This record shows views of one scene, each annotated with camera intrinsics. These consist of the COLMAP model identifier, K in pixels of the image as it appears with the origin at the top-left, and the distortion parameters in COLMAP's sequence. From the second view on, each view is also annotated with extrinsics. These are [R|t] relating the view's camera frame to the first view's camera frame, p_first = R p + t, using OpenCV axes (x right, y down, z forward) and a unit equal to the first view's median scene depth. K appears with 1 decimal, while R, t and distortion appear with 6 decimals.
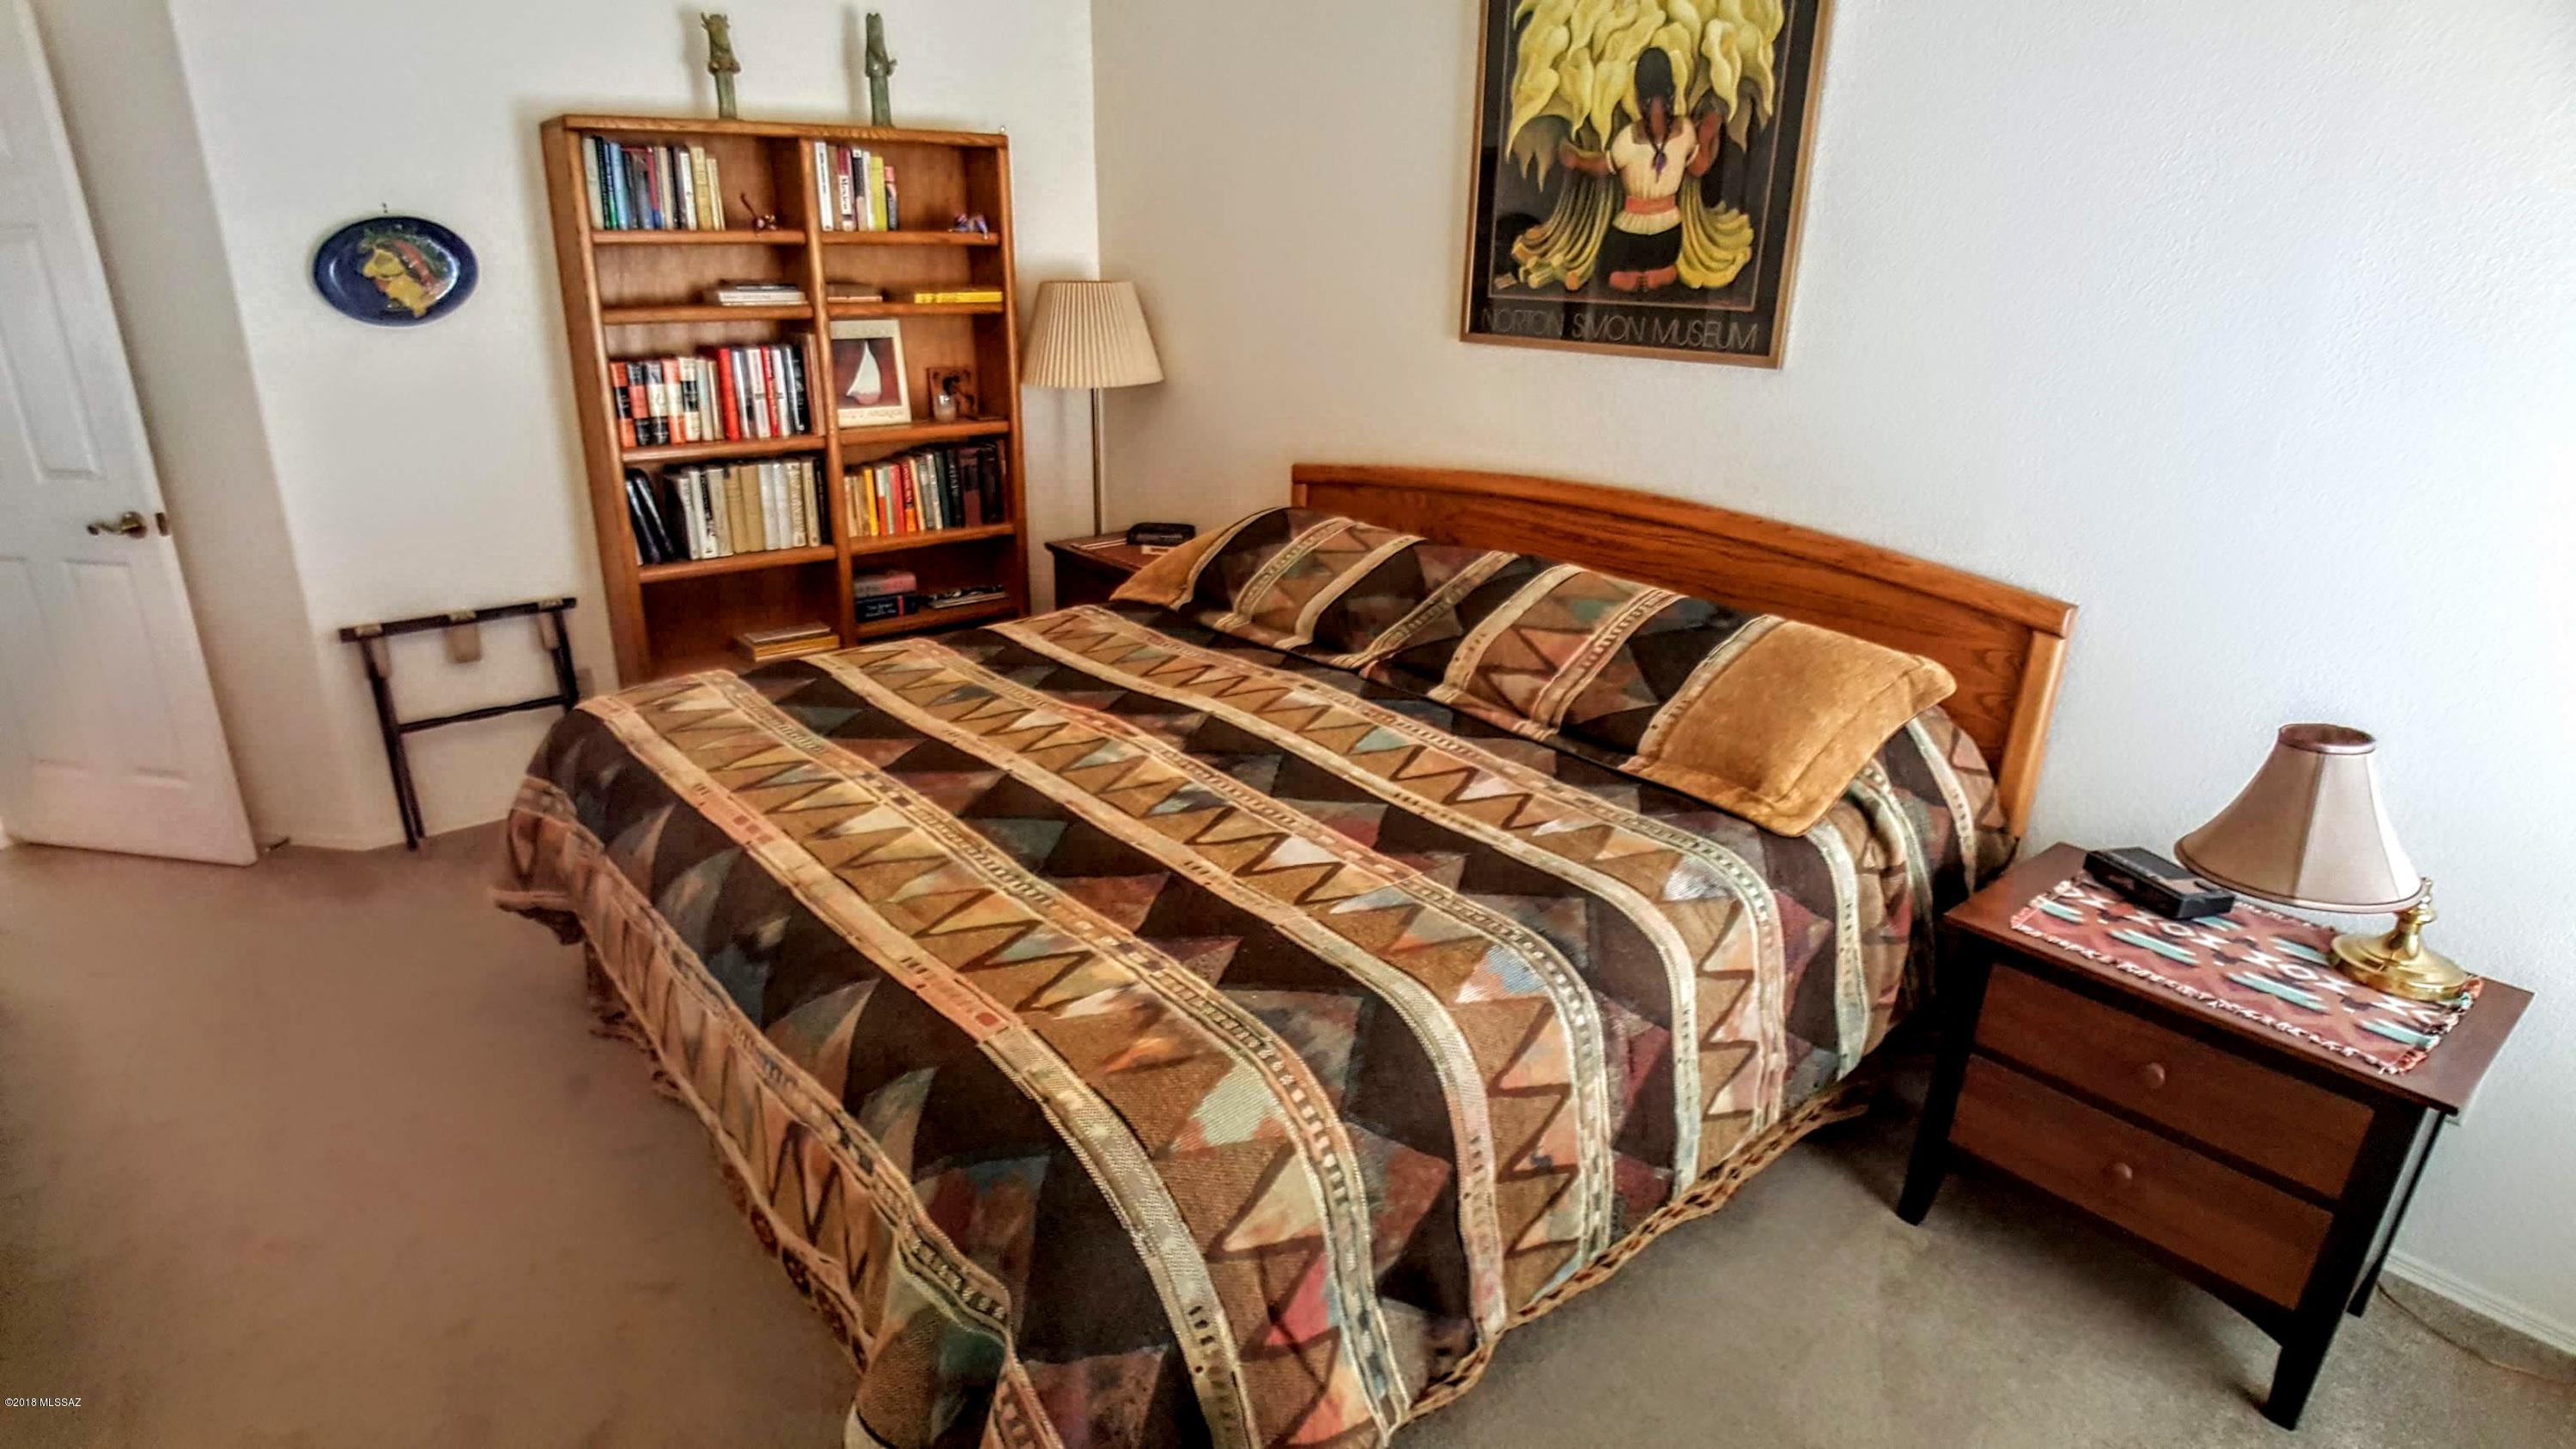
lens RADIAL K [[1351.0, 0, 1258.5], [0, 1351.0, 778.8], [0, 0, 1]] dist [-0.031623, -0.009243]
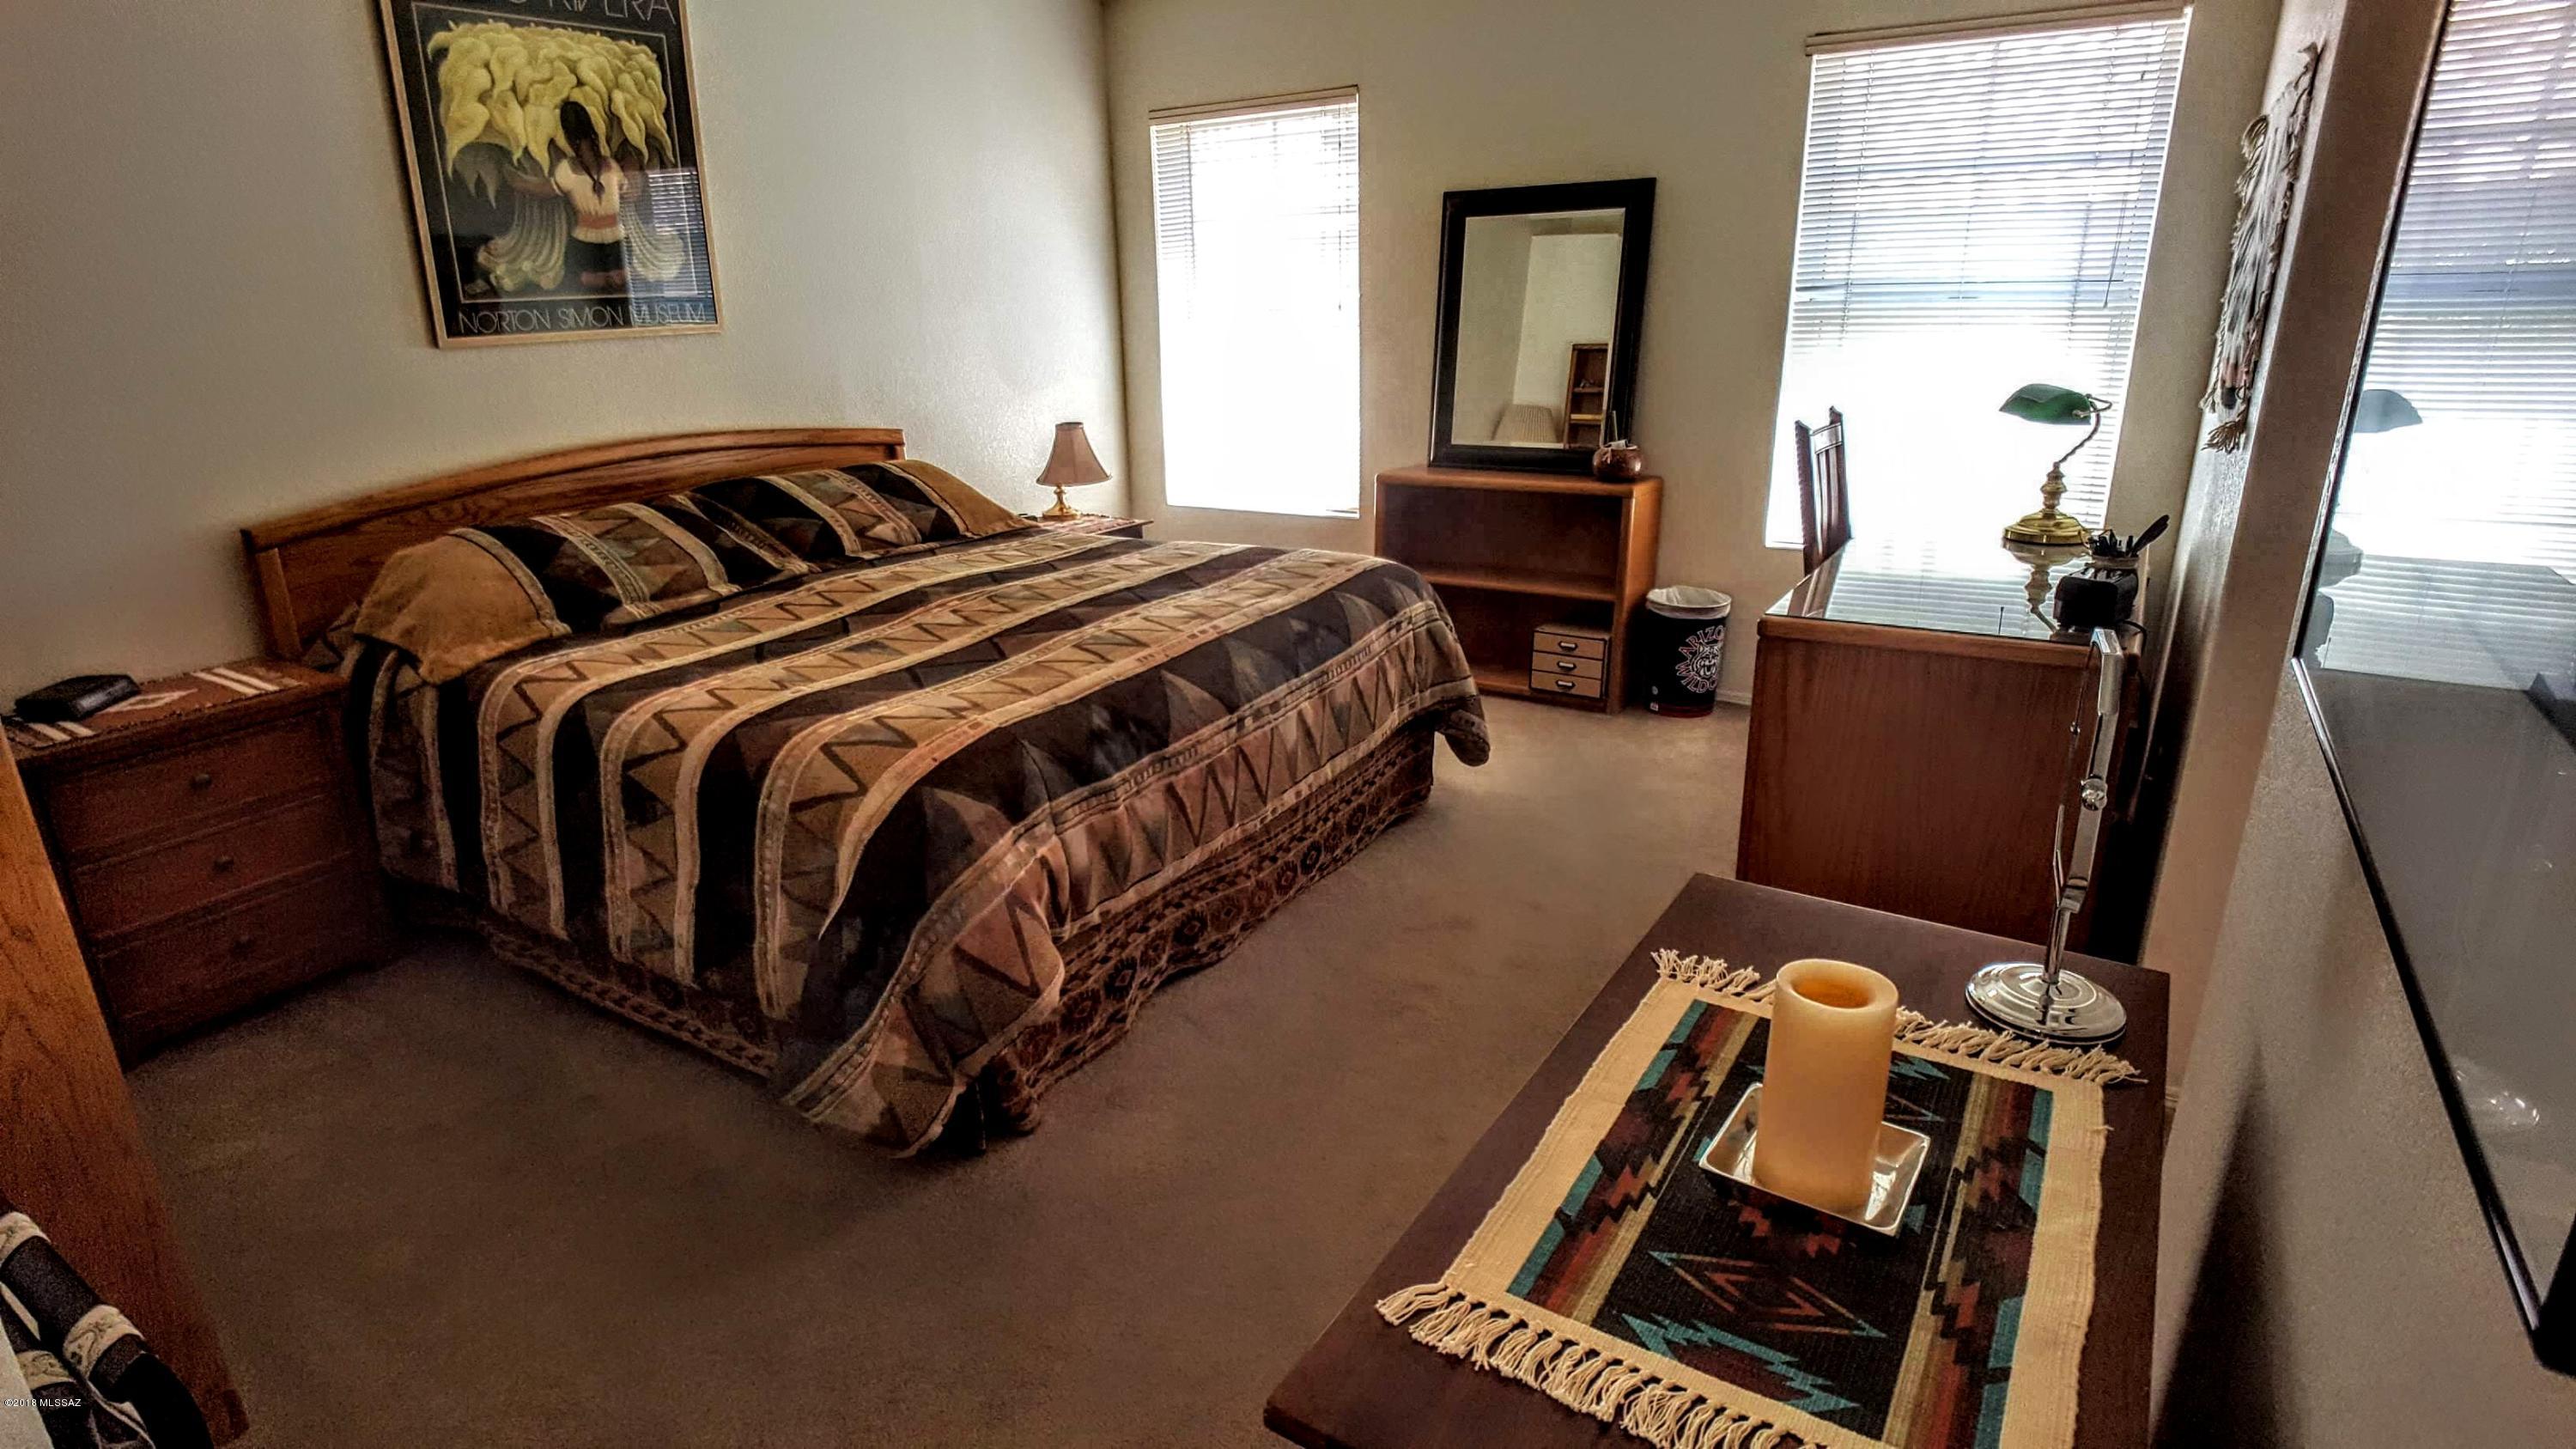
lens RADIAL K [[1364.9, 0, 1215.3], [0, 1364.9, 761.5], [0, 0, 1]] dist [-0.041292, -0.002190]
pose [[-0.309138, -0.316693, 0.896738, -1.283089], [0.375043, 0.825910, 0.420970, -0.335845], [-0.873943, 0.466453, -0.136547, 0.942377]]
